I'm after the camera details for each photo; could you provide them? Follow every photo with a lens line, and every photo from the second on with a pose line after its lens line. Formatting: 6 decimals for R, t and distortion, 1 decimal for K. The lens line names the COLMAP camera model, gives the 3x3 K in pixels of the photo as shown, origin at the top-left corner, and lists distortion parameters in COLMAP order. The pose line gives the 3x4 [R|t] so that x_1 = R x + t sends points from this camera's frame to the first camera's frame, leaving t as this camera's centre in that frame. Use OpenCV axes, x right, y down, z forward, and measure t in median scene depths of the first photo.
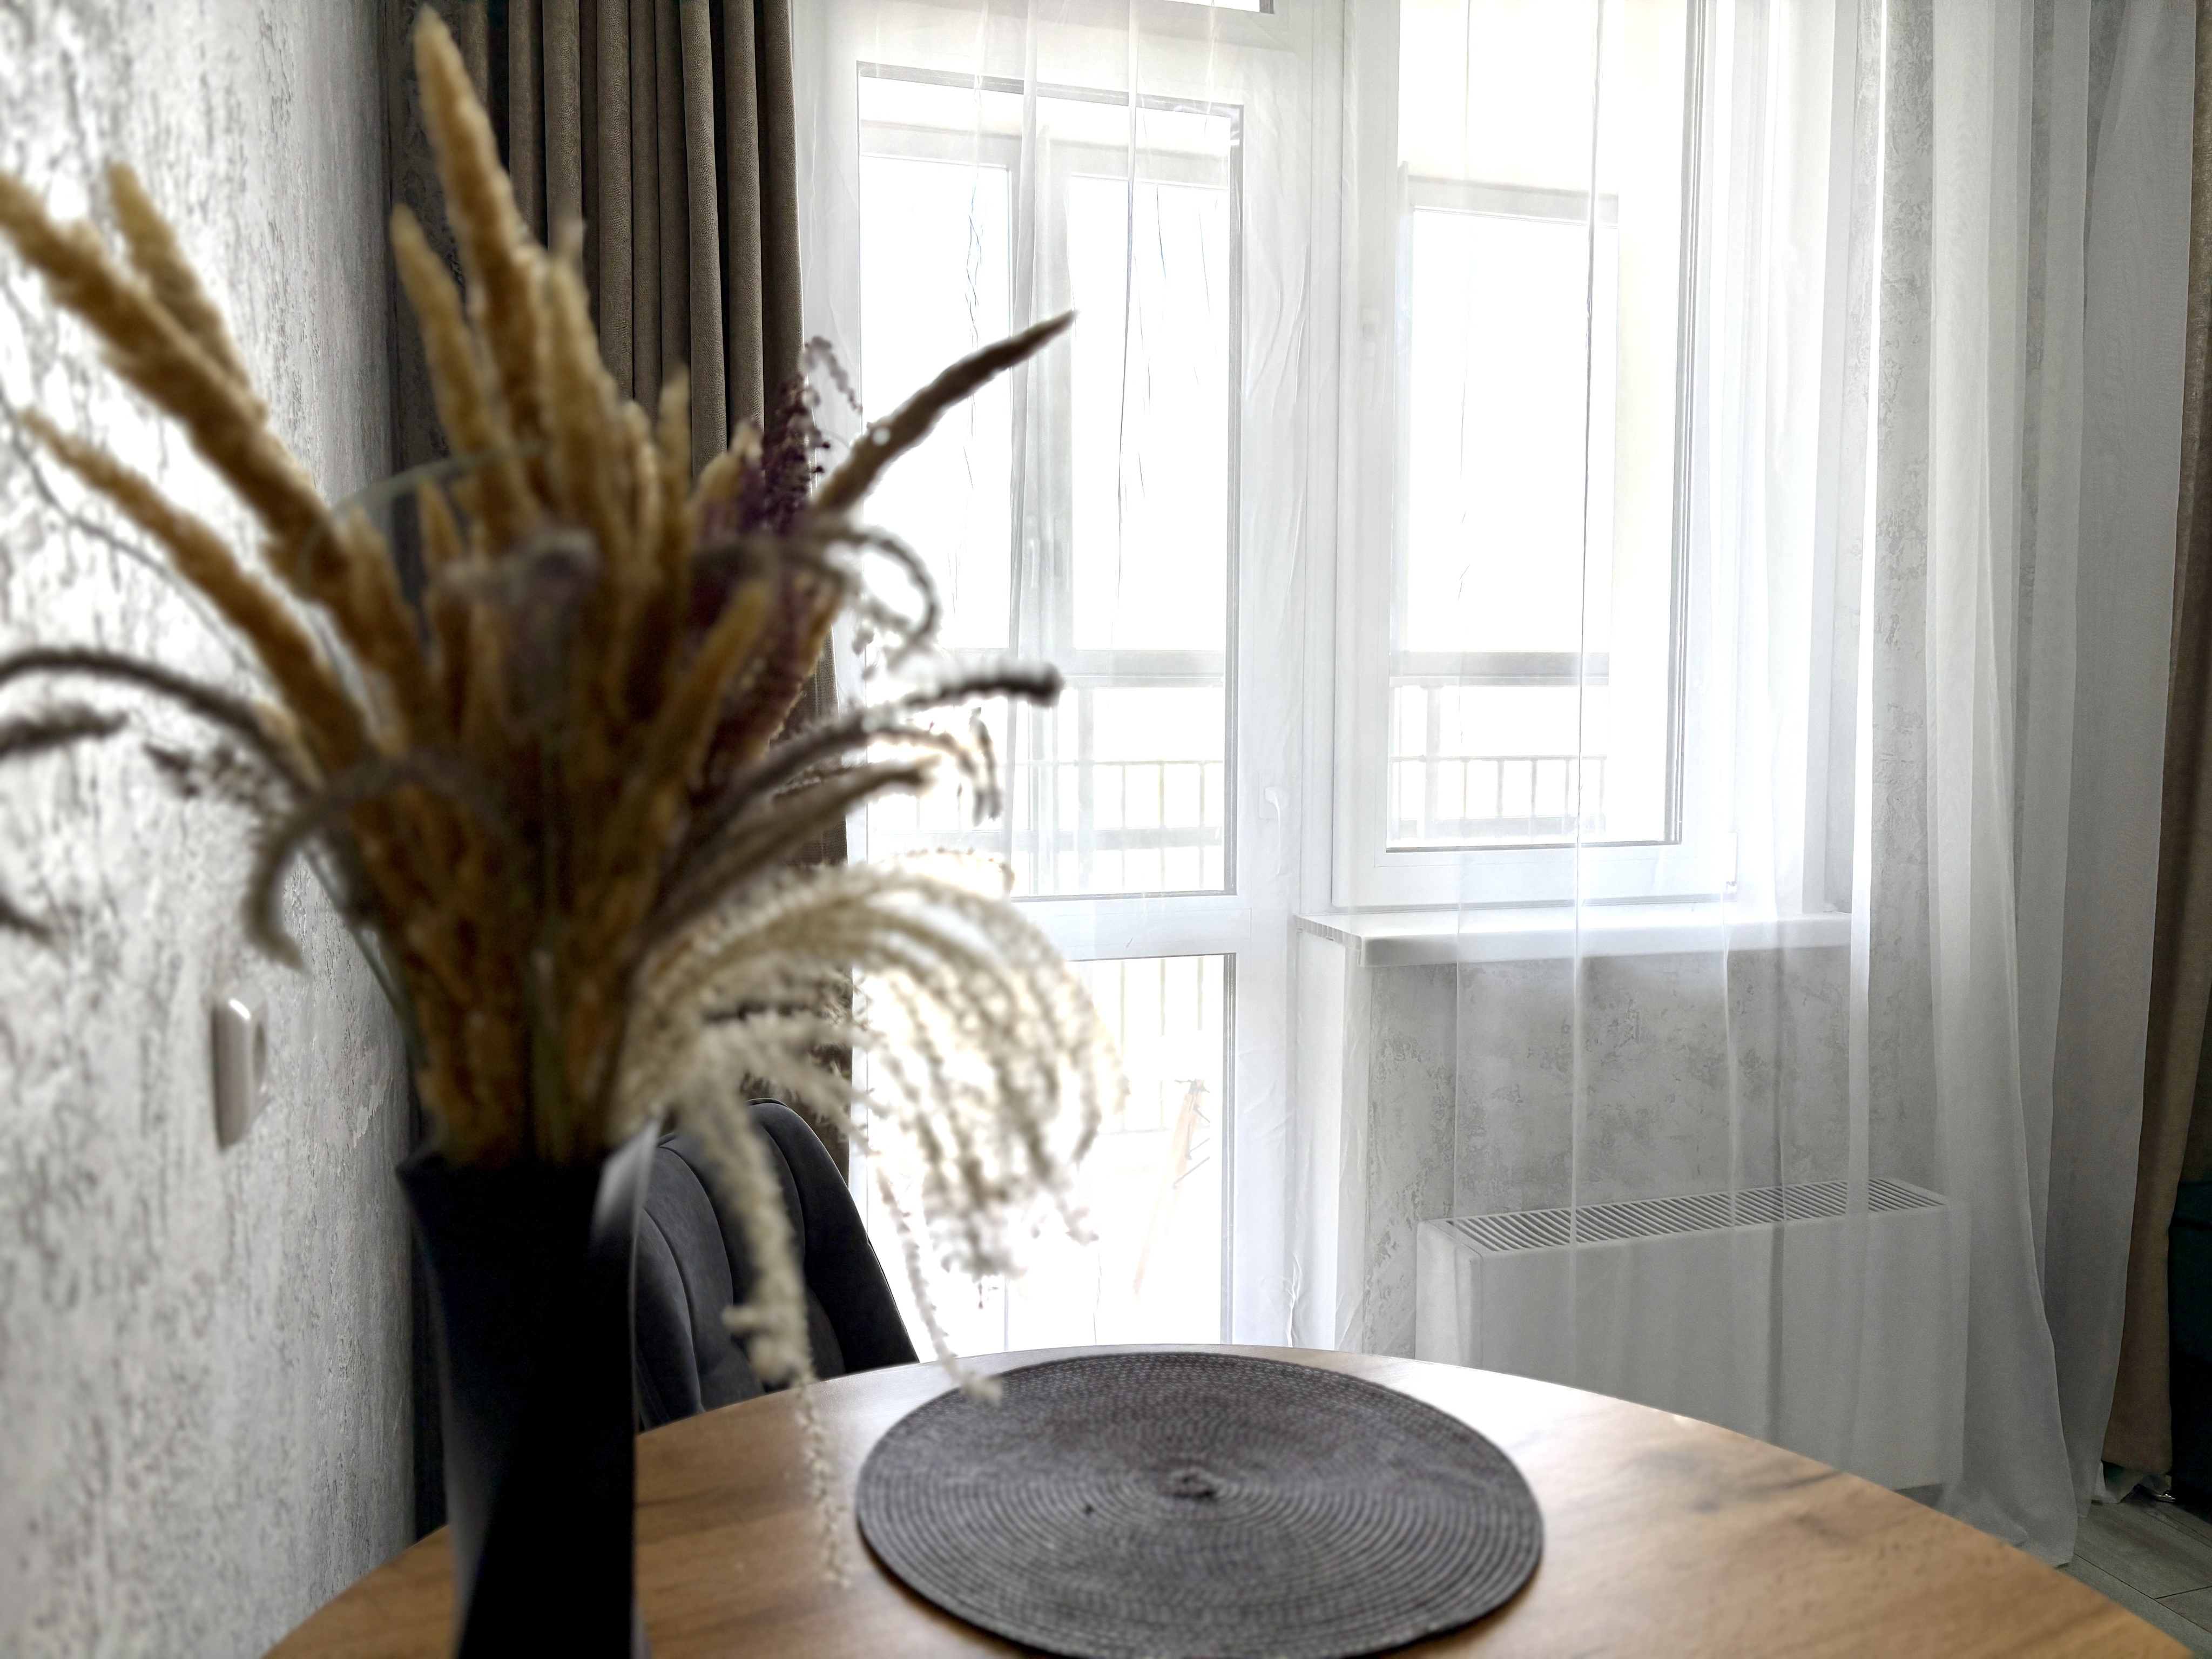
lens RADIAL K [[1655.2, 0, 1105.6], [0, 1655.2, 825.9], [0, 0, 1]] dist [0.036087, -0.048504]
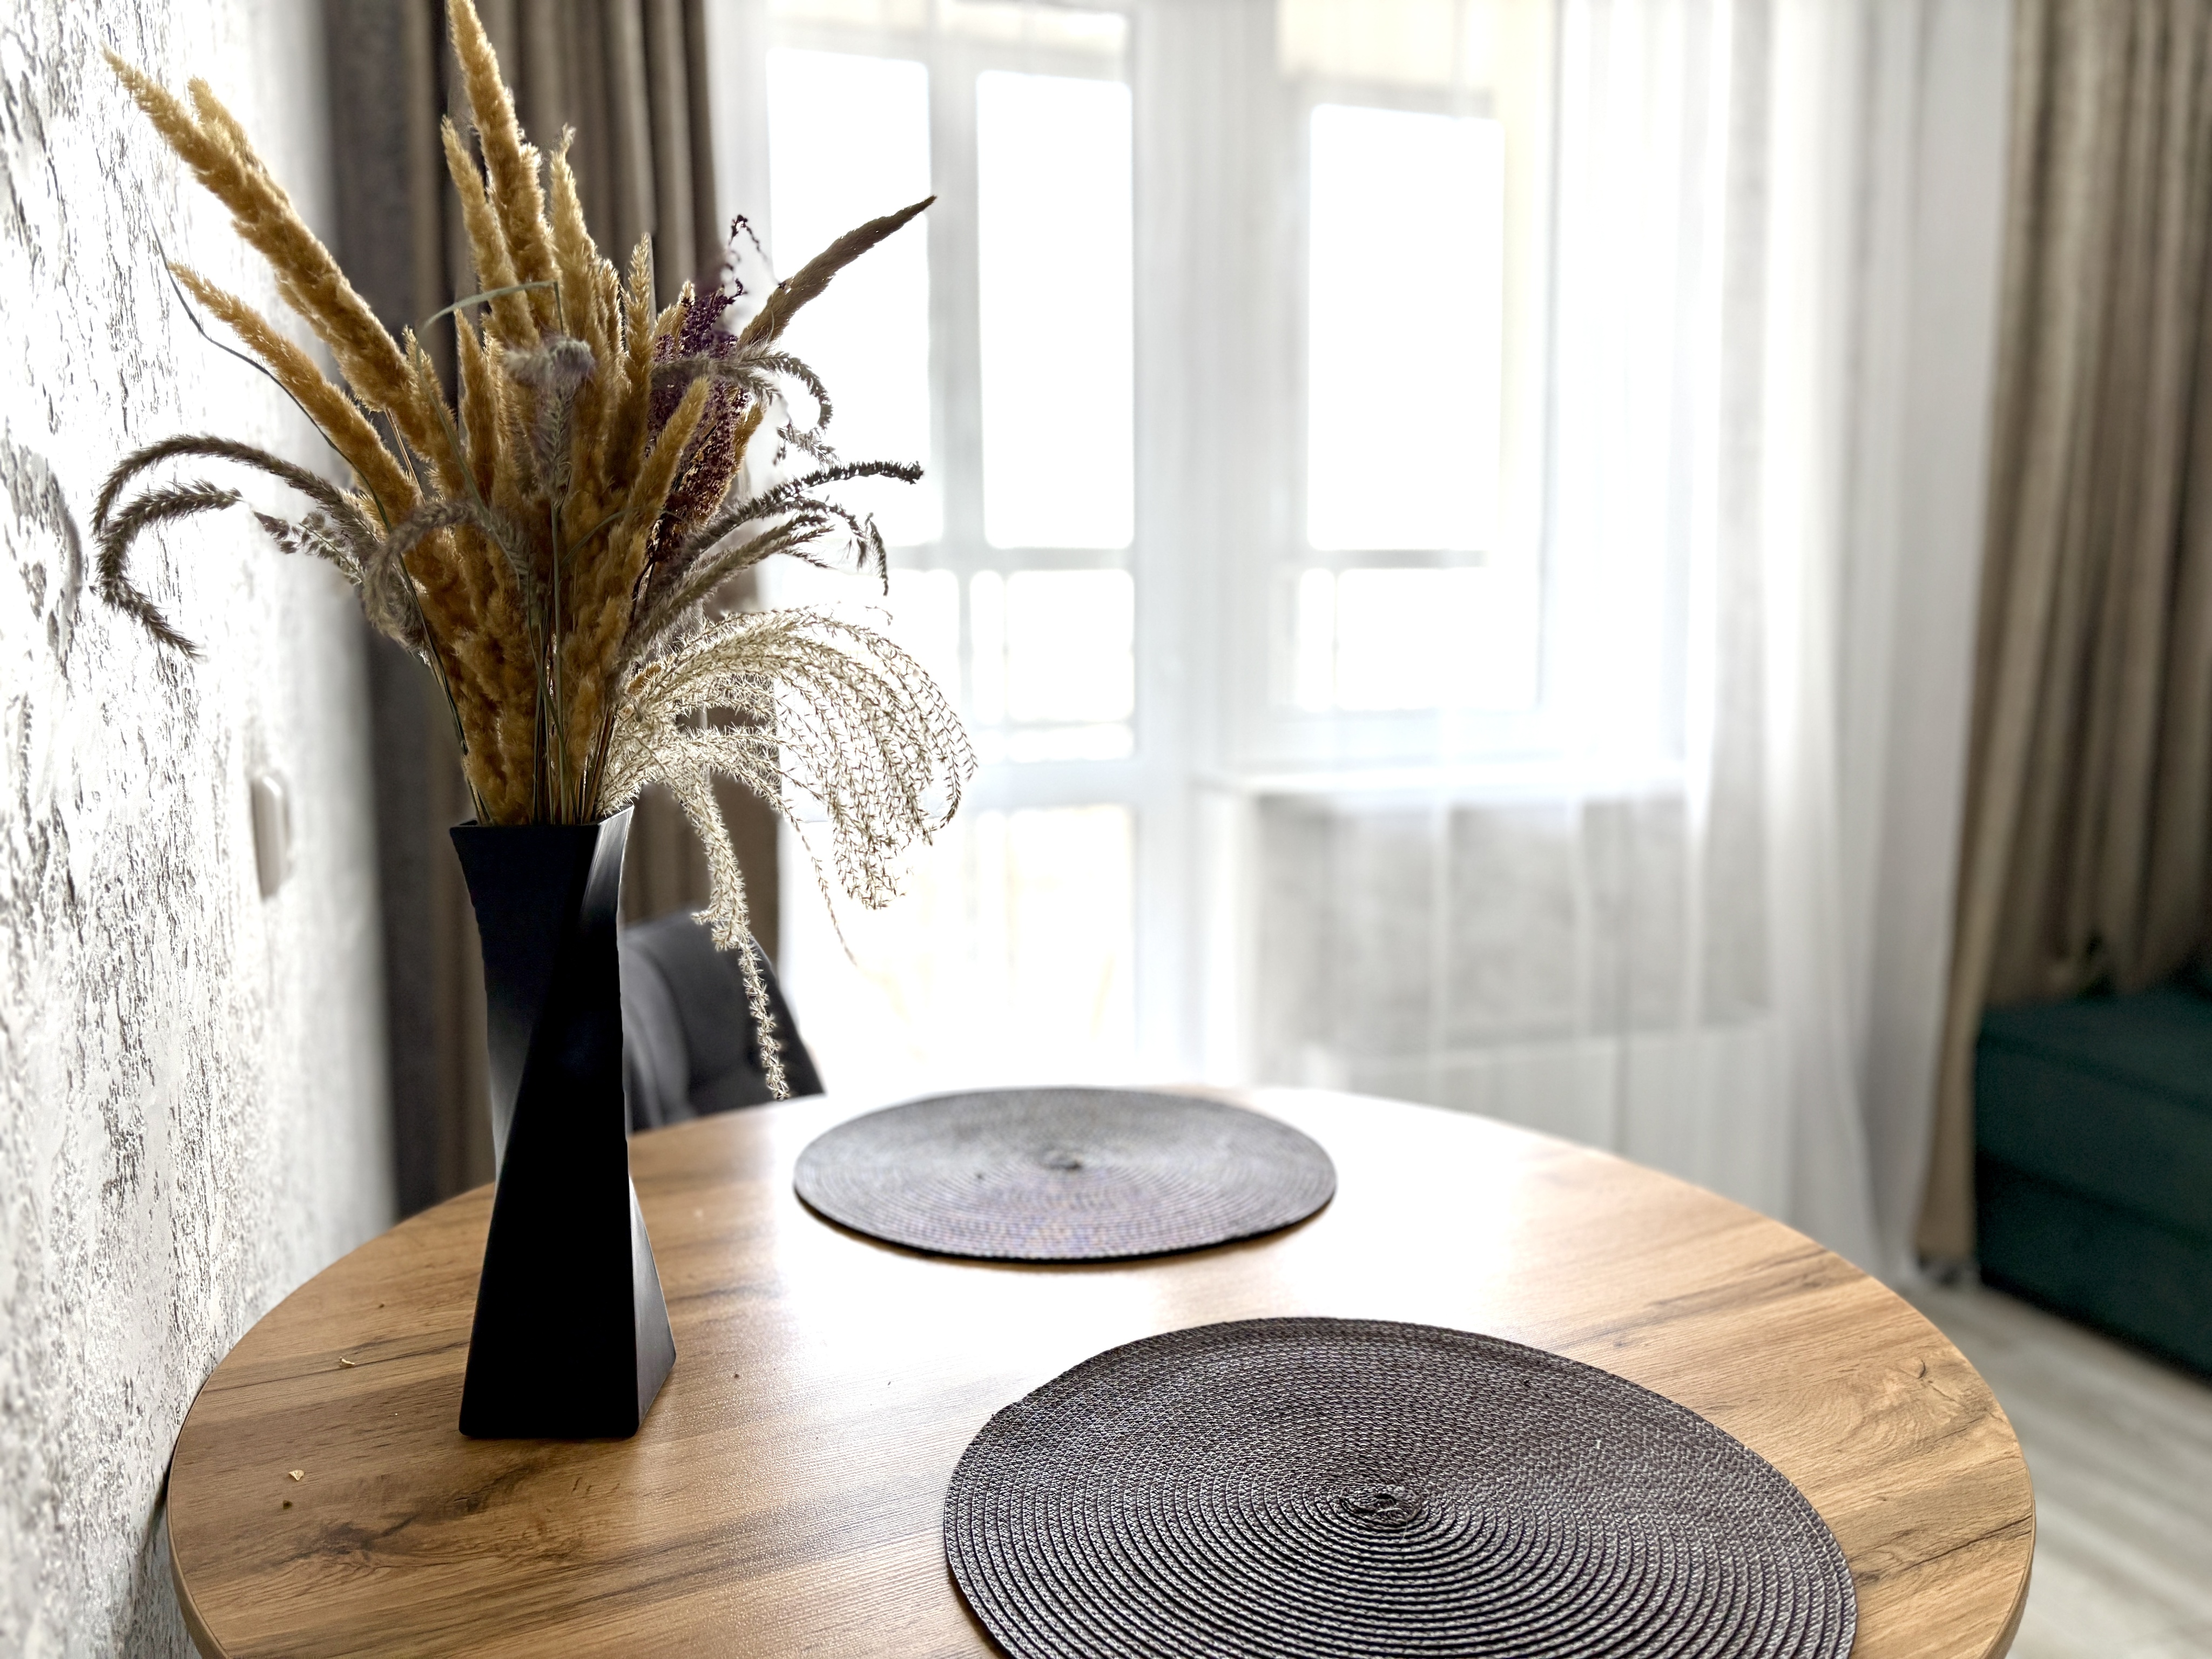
lens RADIAL K [[1655.2, 0, 1107.4], [0, 1655.2, 828.3], [0, 0, 1]] dist [0.036087, -0.048504]
pose [[0.999027, -0.015626, 0.041234, 0.064688], [0.013447, 0.998524, 0.052612, 0.141003], [-0.041995, -0.052006, 0.997763, -0.397900]]
